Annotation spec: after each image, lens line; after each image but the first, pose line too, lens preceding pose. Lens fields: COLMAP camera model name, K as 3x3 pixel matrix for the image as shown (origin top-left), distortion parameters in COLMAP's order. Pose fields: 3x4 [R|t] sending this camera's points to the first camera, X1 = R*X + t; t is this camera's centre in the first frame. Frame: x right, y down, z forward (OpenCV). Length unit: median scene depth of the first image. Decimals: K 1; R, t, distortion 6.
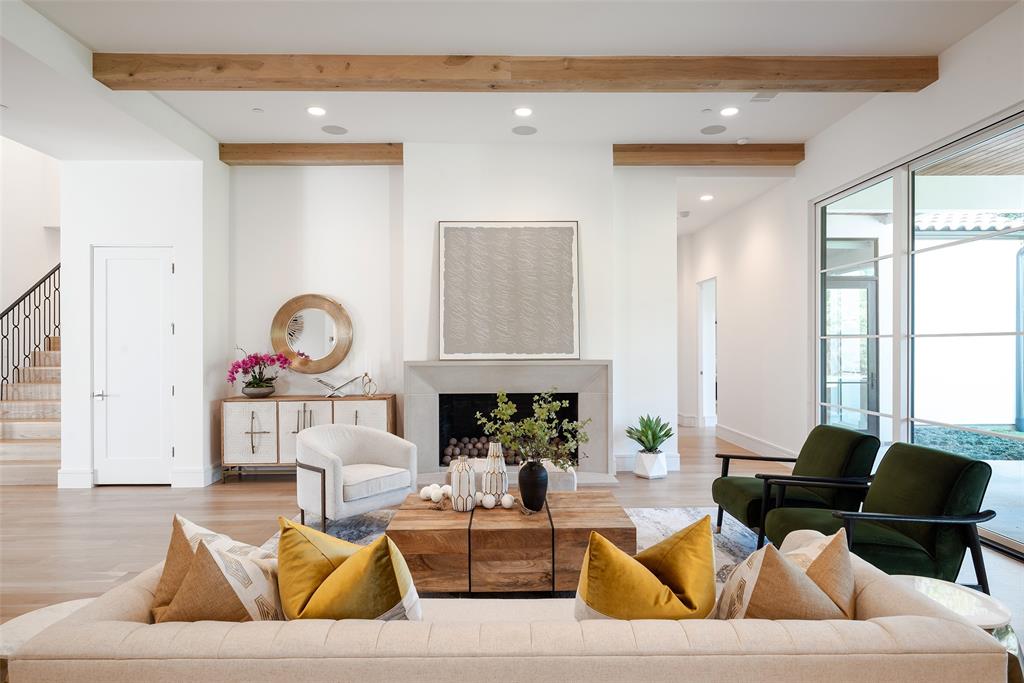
lens RADIAL K [[592.3, 0, 521.0], [0, 592.3, 344.0], [0, 0, 1]] dist [0.008085, -0.003963]
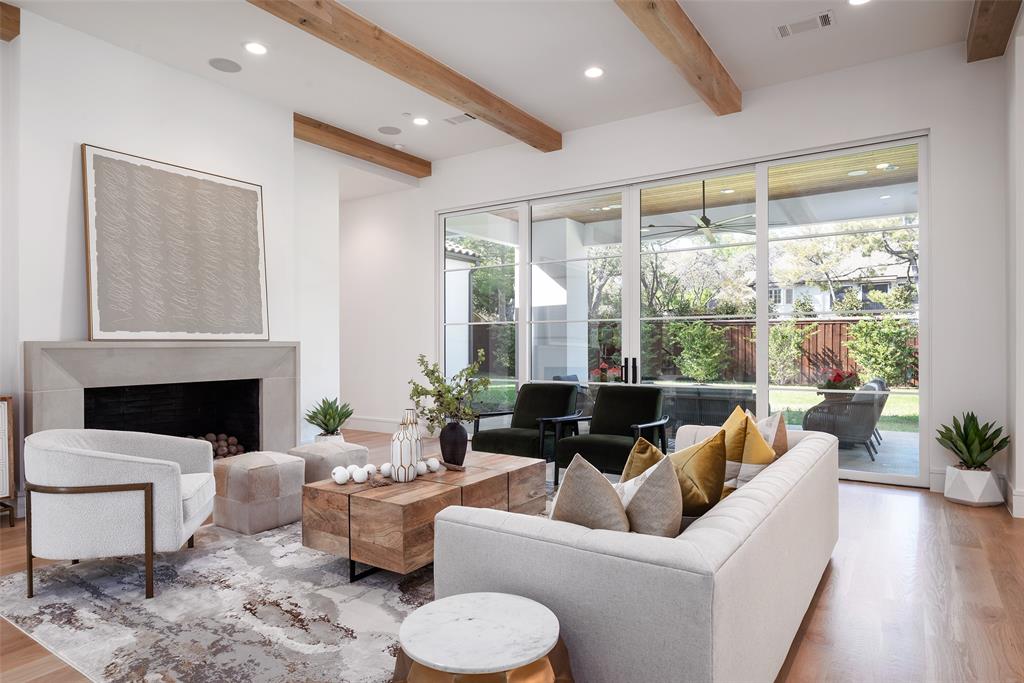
lens RADIAL K [[592.3, 0, 536.9], [0, 592.3, 343.1], [0, 0, 1]] dist [0.008085, -0.003963]
pose [[0.568001, 0.000633, 0.823027, -0.408740], [0.003133, 0.999991, -0.002931, 0.033641], [-0.823022, 0.004243, 0.567994, 0.153171]]
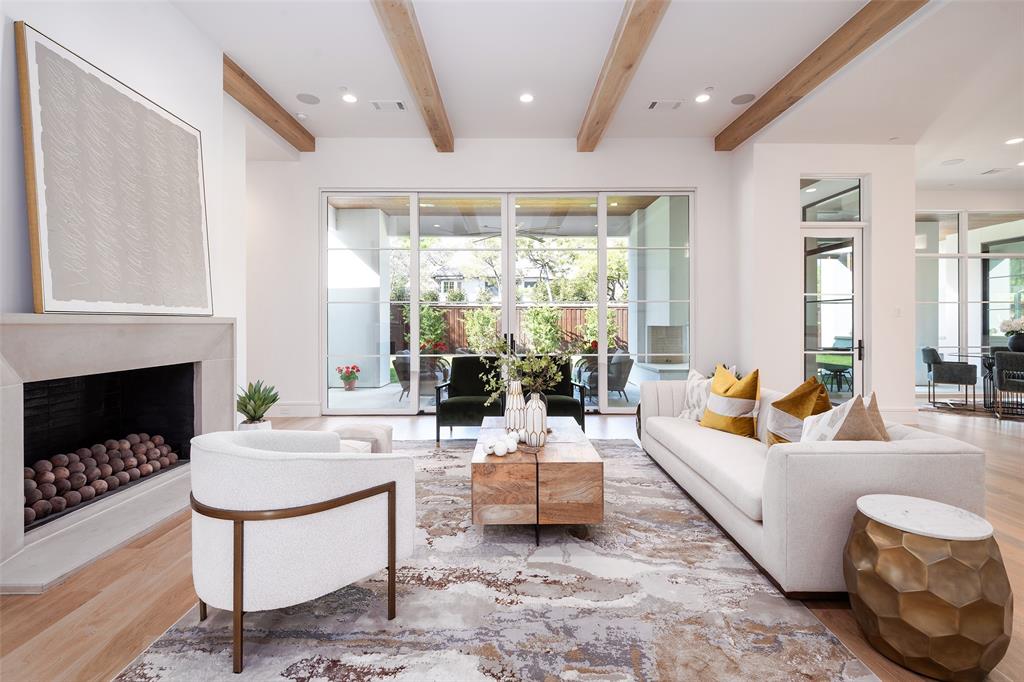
lens RADIAL K [[488.8, 0, 532.1], [0, 488.8, 322.1], [0, 0, 1]] dist [0.002169, -0.001375]
pose [[0.005465, 0.003950, 0.999977, -0.523650], [0.002722, 0.999988, -0.003965, 0.037116], [-0.999981, 0.002744, 0.005454, 0.584369]]
